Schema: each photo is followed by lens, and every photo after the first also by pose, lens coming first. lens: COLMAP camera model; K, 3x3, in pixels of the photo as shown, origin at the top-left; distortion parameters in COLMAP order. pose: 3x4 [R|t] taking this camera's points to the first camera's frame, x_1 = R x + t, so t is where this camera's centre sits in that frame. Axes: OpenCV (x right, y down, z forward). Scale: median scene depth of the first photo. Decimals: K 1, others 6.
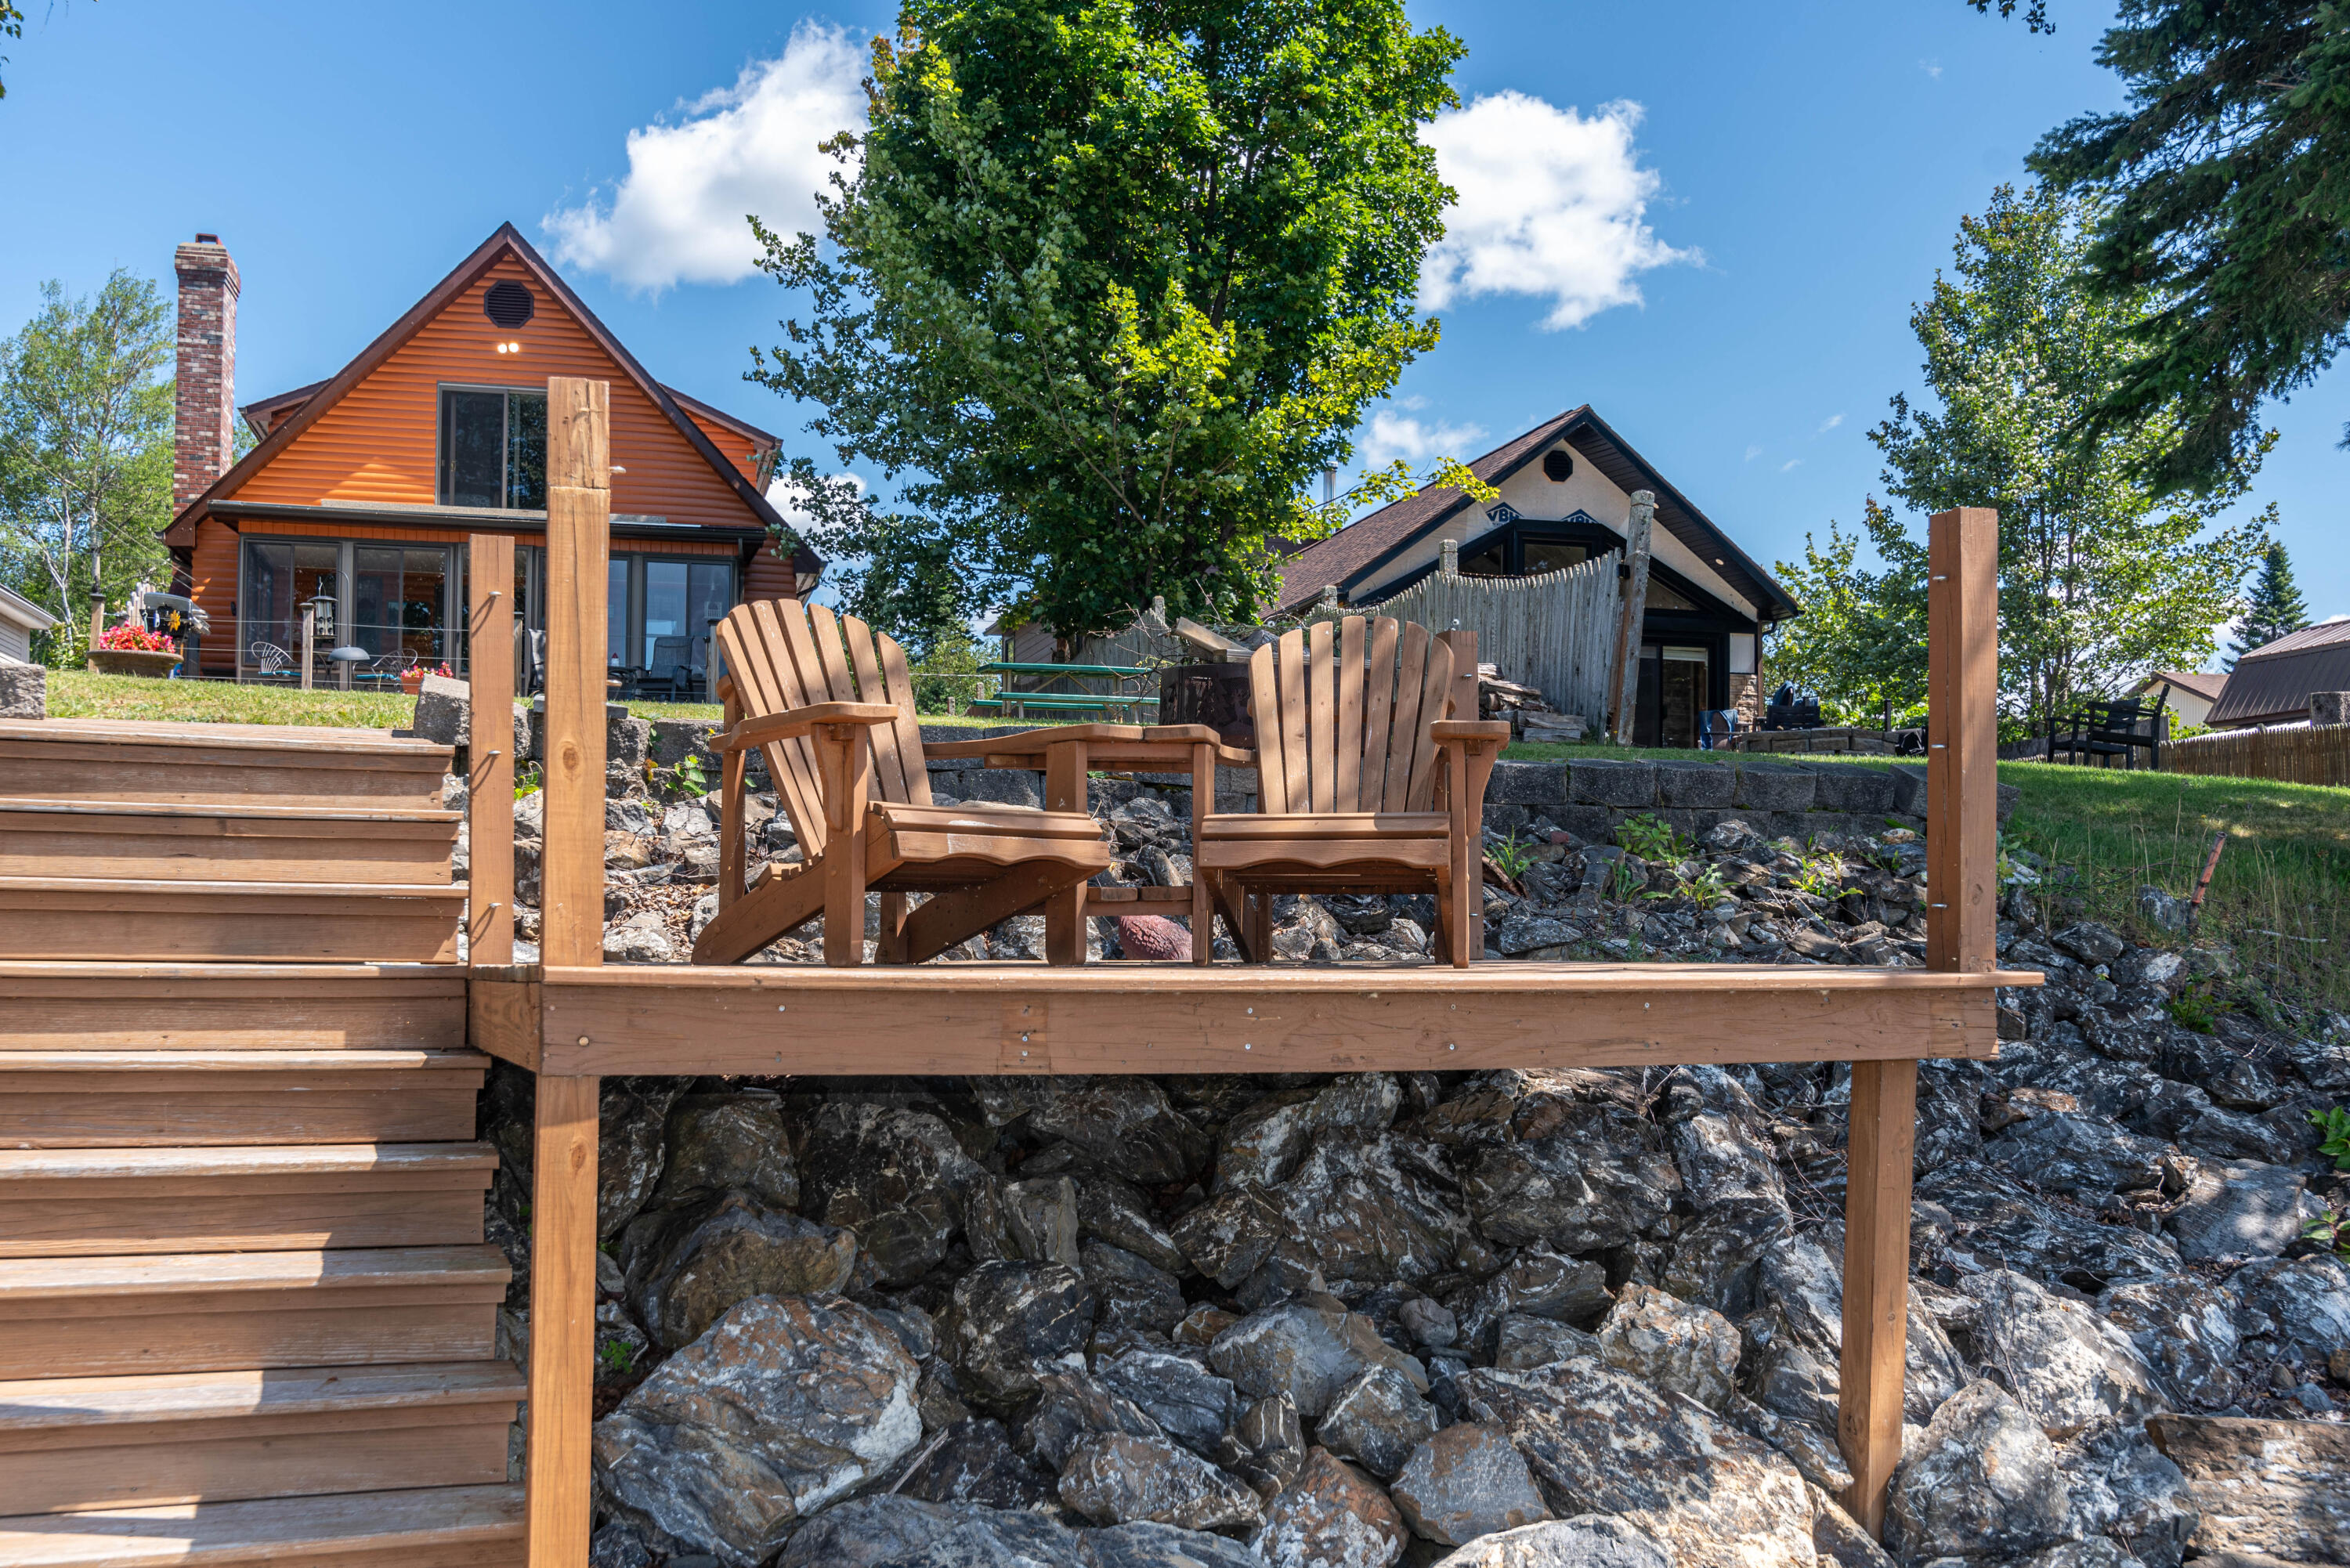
lens RADIAL K [[2083.7, 0, 1071.6], [0, 2083.7, 849.2], [0, 0, 1]] dist [0.003003, 0.008524]
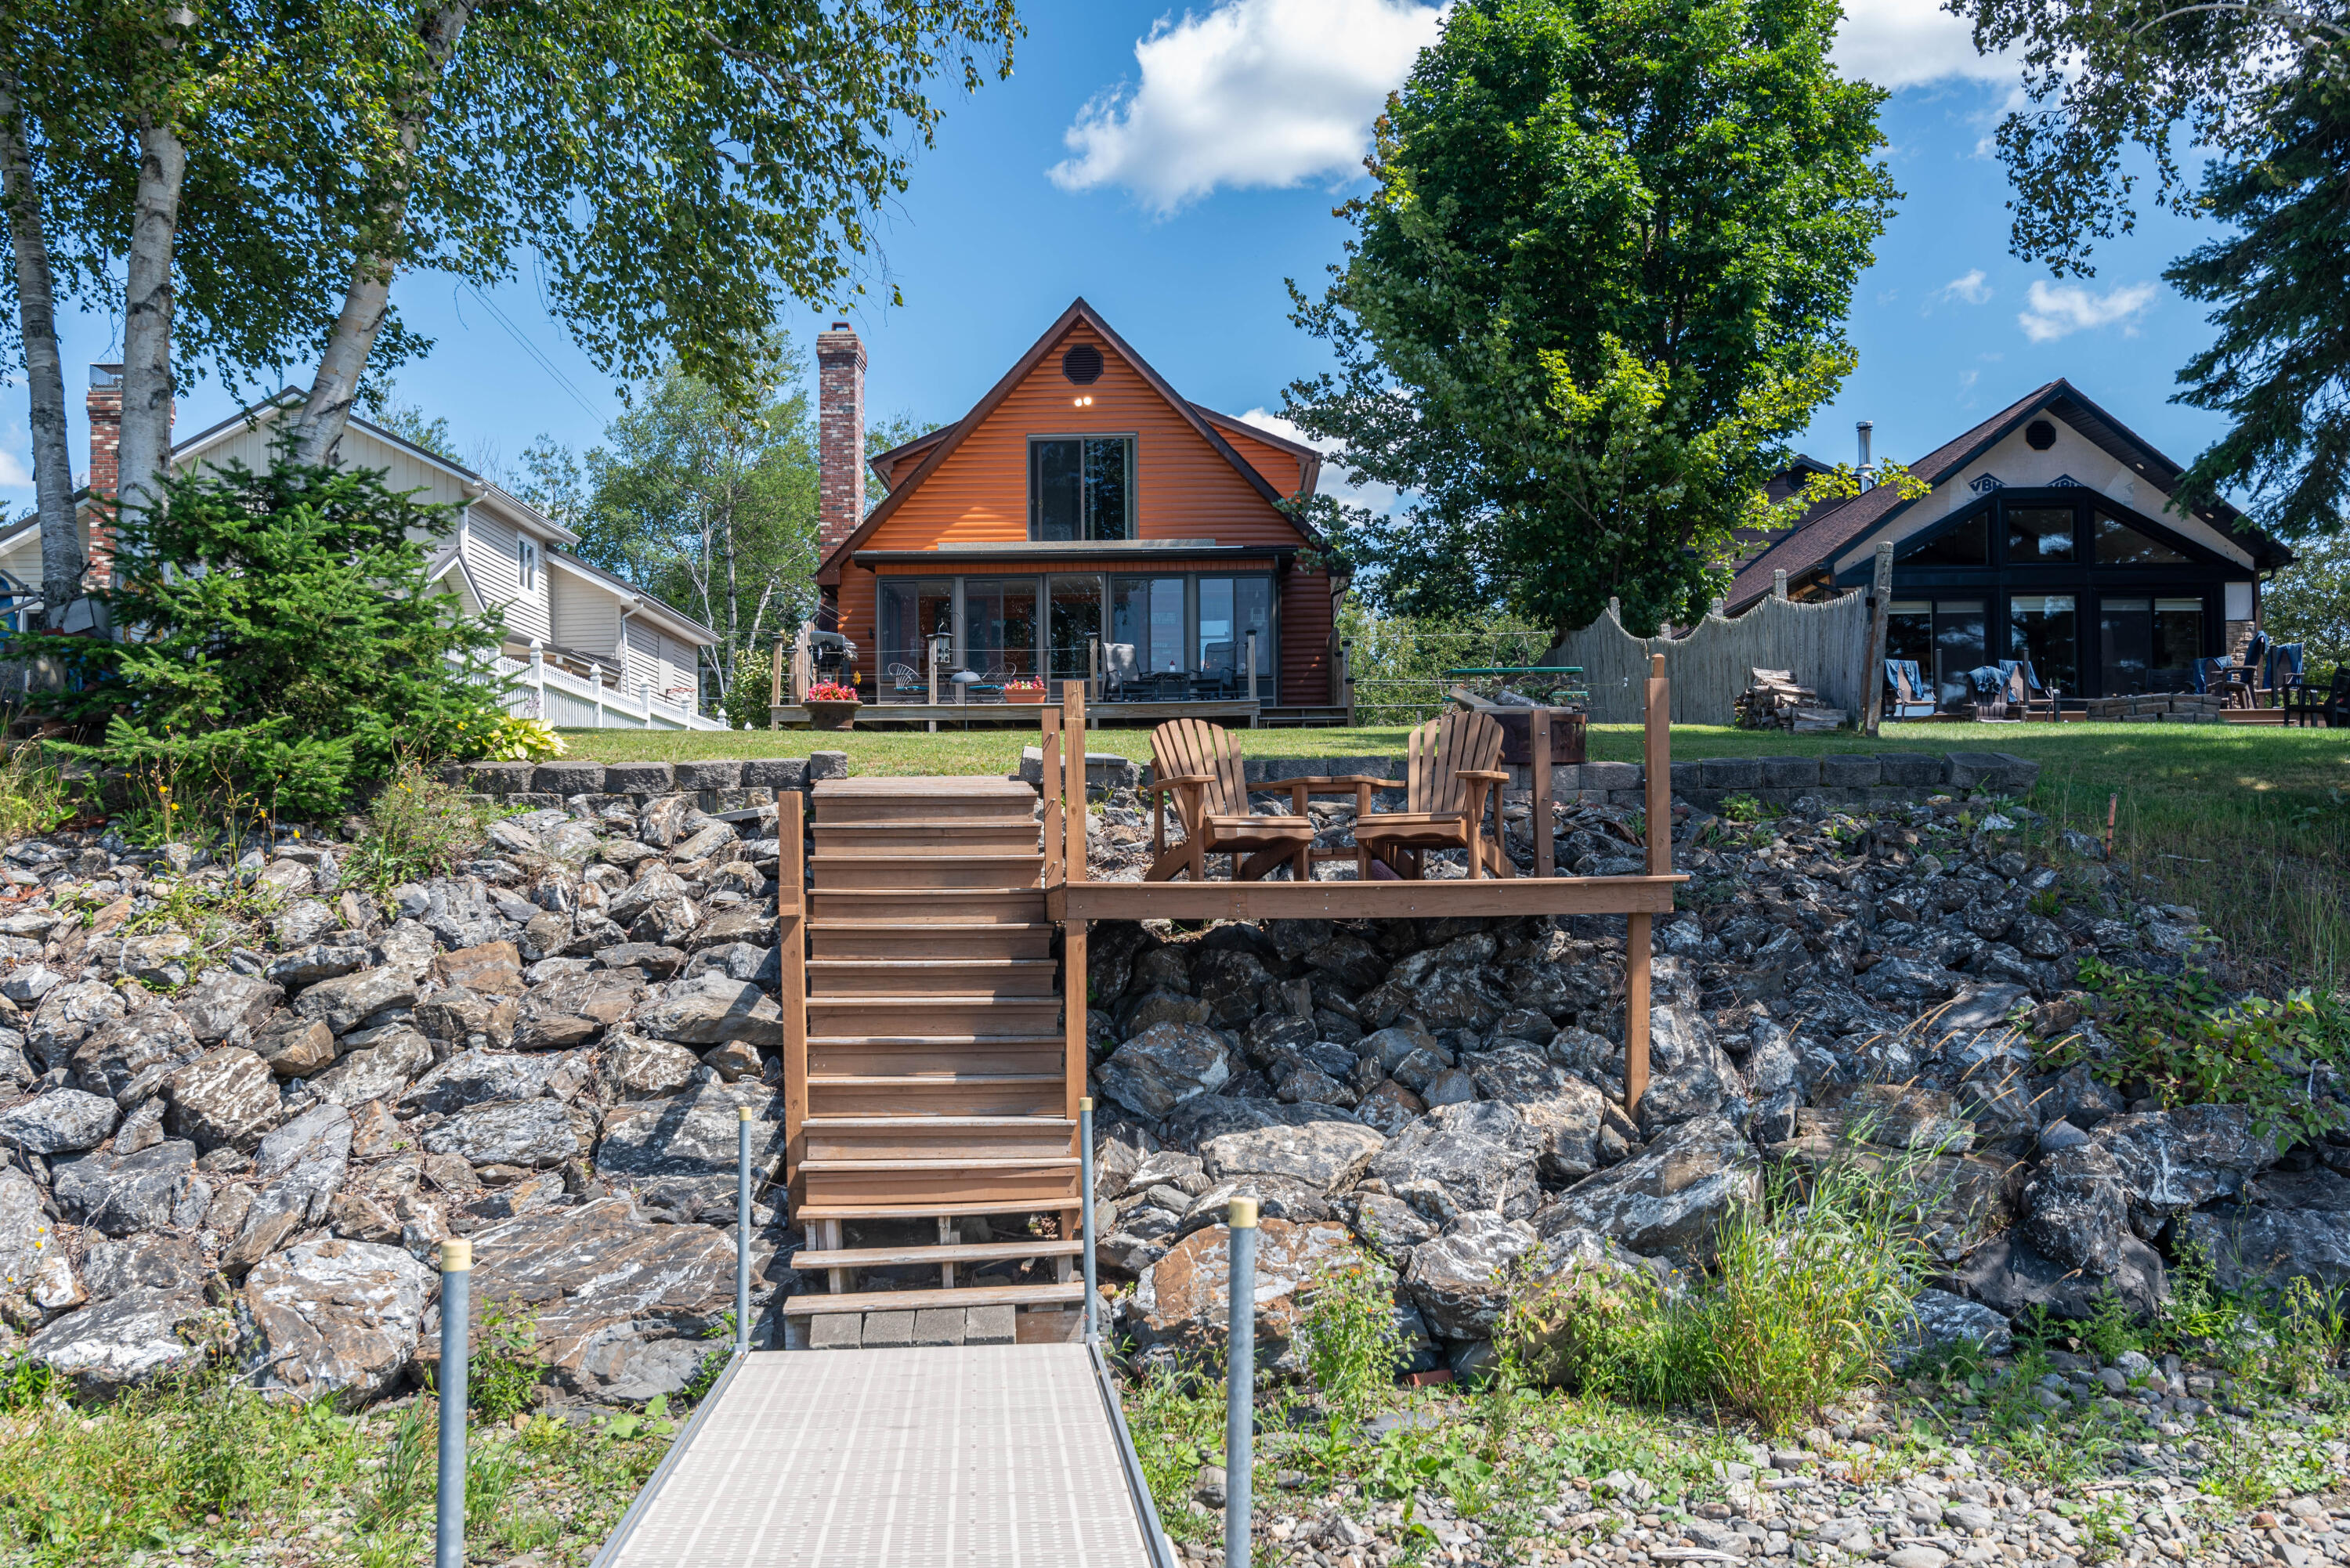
lens RADIAL K [[2376.1, 0, 1191.1], [0, 2376.1, 794.9], [0, 0, 1]] dist [0.000263, 0.000000]
pose [[0.972530, -0.031830, -0.230592, 0.113013], [0.030661, 0.999492, -0.008649, -0.004981], [0.230751, 0.001341, 0.973012, -0.360603]]
